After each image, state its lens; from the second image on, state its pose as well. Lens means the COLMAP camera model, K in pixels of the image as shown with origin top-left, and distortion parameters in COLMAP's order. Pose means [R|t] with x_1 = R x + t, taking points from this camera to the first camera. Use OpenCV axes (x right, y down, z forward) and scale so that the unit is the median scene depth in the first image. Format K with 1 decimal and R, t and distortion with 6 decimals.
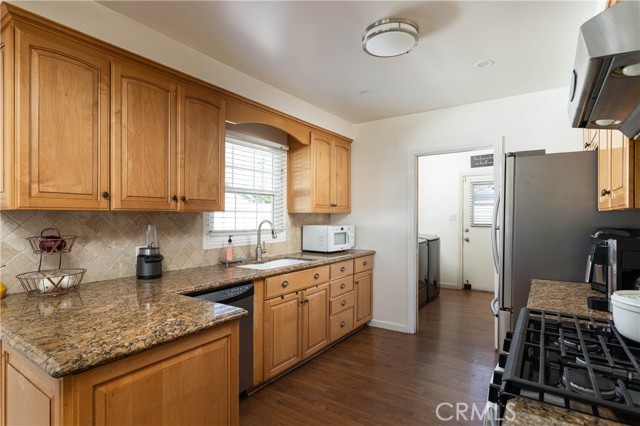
lens RADIAL K [[334.0, 0, 320.0], [0, 334.0, 213.0], [0, 0, 1]] dist [0.013929, 0.000159]
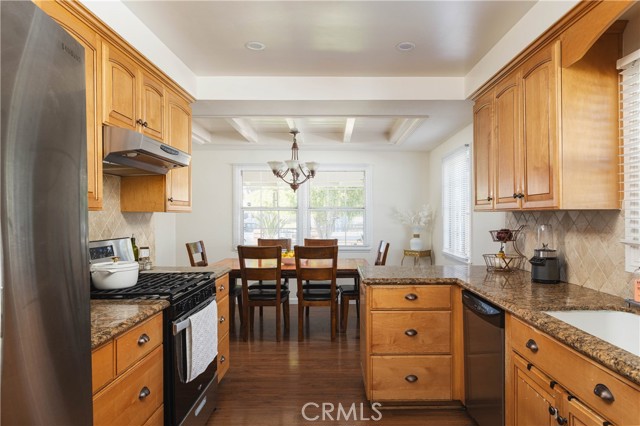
lens RADIAL K [[412.5, 0, 320.0], [0, 412.5, 213.0], [0, 0, 1]] dist [0.000168, -0.000039]
pose [[-0.837172, -0.006126, -0.546906, 0.437017], [0.001299, 0.999912, -0.013187, 0.011636], [0.546939, -0.011750, -0.837090, 1.095801]]
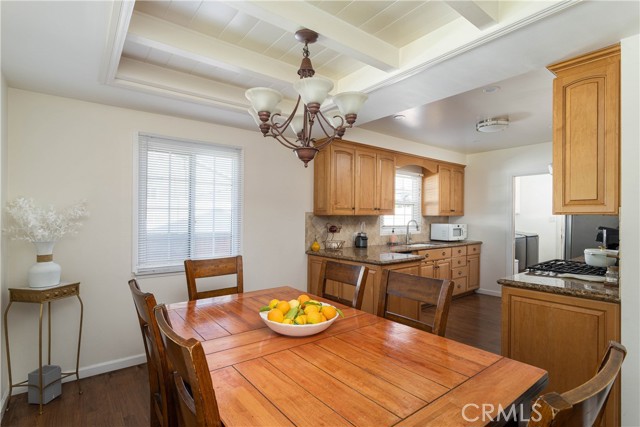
lens RADIAL K [[317.9, 0, 321.4], [0, 317.9, 218.6], [0, 0, 1]] dist [-0.001607, -0.000176]
pose [[0.955347, 0.005857, -0.295430, -0.116445], [-0.001381, 0.999881, 0.015359, -0.009276], [0.295485, -0.014265, 0.955241, -0.647314]]
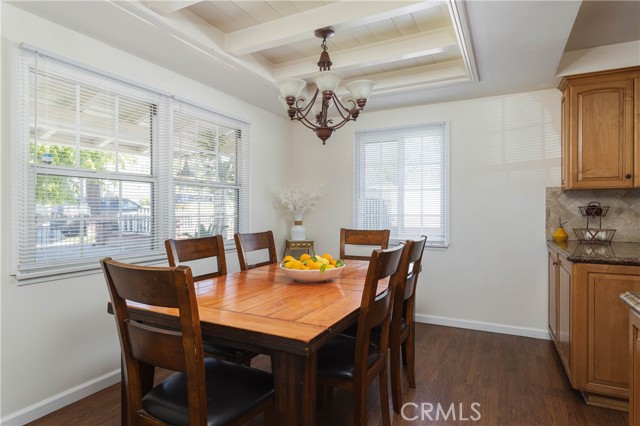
lens RADIAL K [[364.0, 0, 320.0], [0, 364.0, 213.0], [0, 0, 1]] dist [-0.046534, 0.040671]
pose [[0.137000, 0.013080, -0.990485, 0.380277], [0.010648, 0.999836, 0.014676, 0.035141], [0.990514, -0.012557, 0.136839, -0.269477]]
